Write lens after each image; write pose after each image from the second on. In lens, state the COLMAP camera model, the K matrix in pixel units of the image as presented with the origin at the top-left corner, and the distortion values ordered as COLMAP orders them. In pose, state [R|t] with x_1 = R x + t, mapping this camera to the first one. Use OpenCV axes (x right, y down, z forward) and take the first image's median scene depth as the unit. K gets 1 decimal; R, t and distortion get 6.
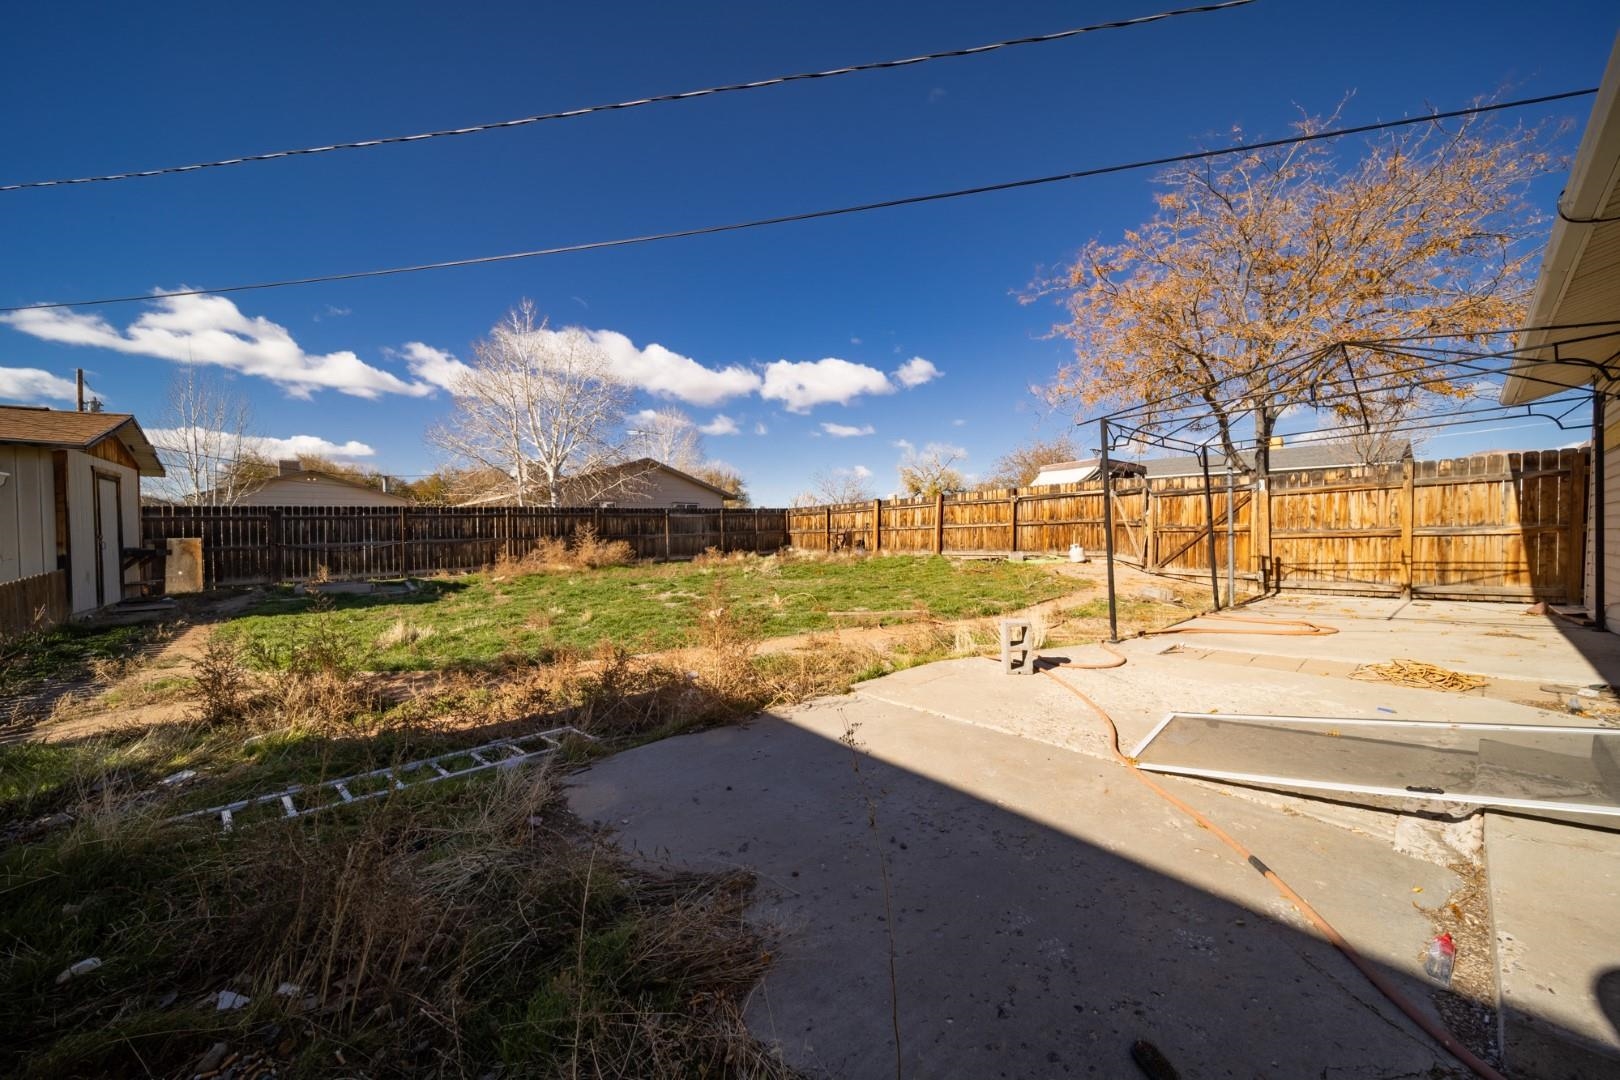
lens RADIAL K [[564.4, 0, 807.3], [0, 564.4, 535.6], [0, 0, 1]] dist [-0.000865, -0.000088]
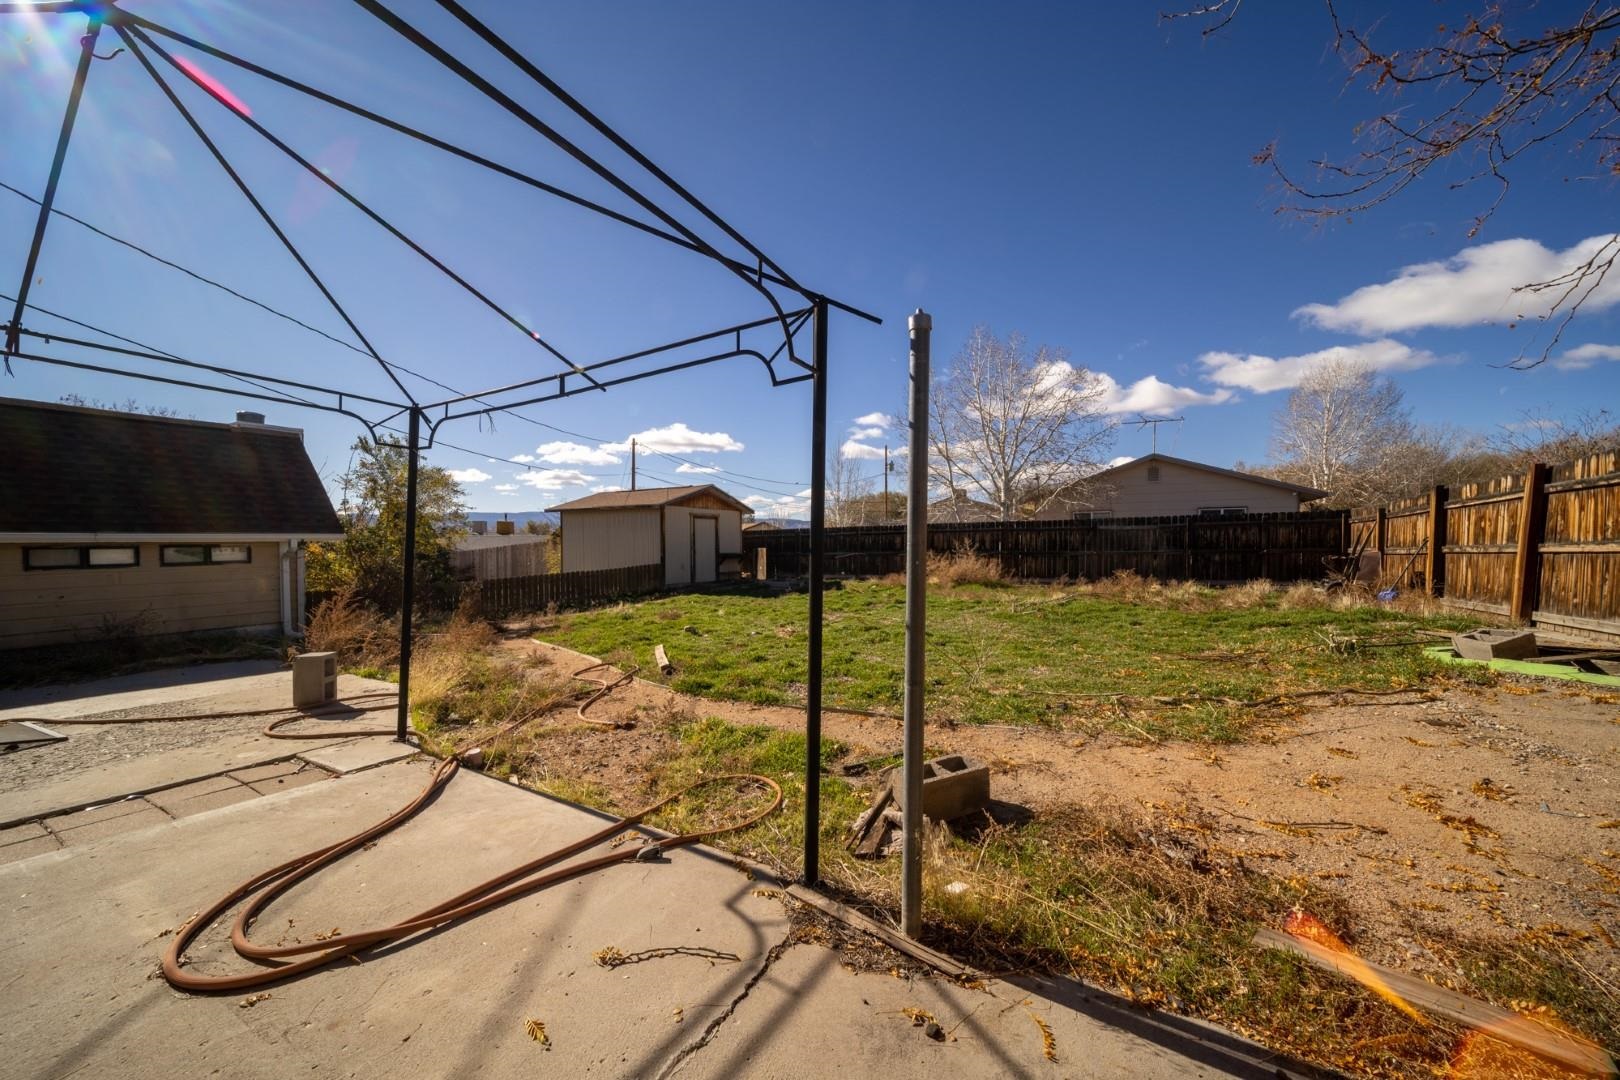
lens RADIAL K [[564.4, 0, 807.3], [0, 564.4, 535.6], [0, 0, 1]] dist [-0.000865, -0.000088]
pose [[0.339518, -0.002377, -0.940597, 0.389806], [-0.012547, 0.999896, -0.007056, -0.015220], [0.940516, 0.014197, 0.339453, 0.371713]]
